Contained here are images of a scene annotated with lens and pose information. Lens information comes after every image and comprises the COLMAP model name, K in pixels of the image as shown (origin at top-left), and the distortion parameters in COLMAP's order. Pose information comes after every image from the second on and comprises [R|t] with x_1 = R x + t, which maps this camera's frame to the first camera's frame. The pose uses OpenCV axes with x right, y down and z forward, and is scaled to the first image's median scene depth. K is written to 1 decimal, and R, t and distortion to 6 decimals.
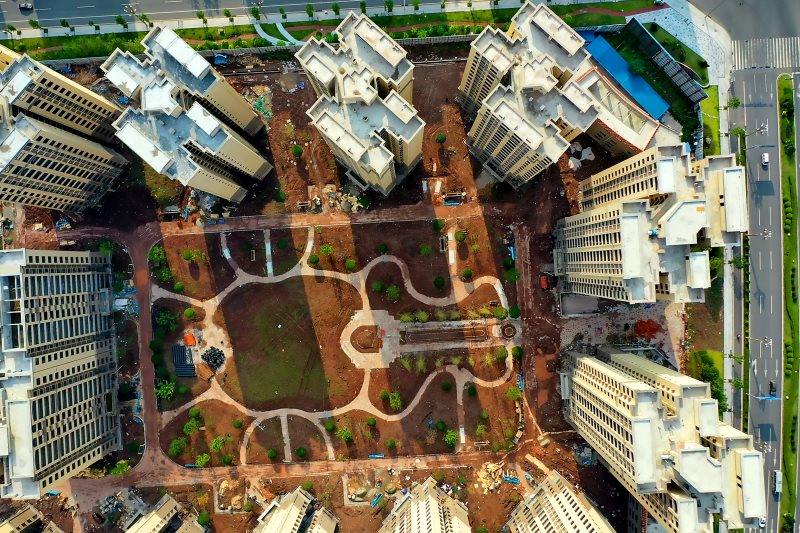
lens RADIAL K [[582.0, 0, 408.8], [0, 582.0, 269.8], [0, 0, 1]] dist [0.007768, 0.015156]
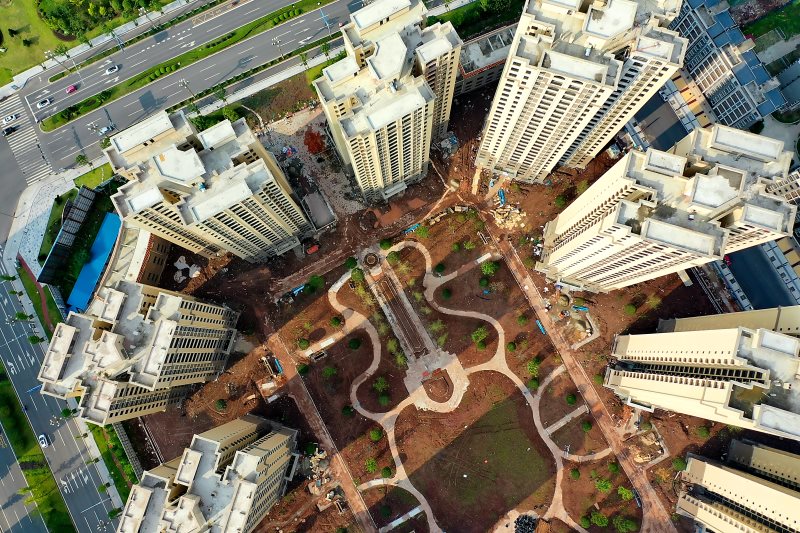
lens RADIAL K [[582.0, 0, 408.8], [0, 582.0, 269.8], [0, 0, 1]] dist [0.007768, 0.015156]
pose [[-0.421129, -0.898558, 0.123468, 0.004154], [0.906760, -0.420233, 0.034499, 0.123925], [0.020886, 0.126484, 0.991749, 0.001098]]
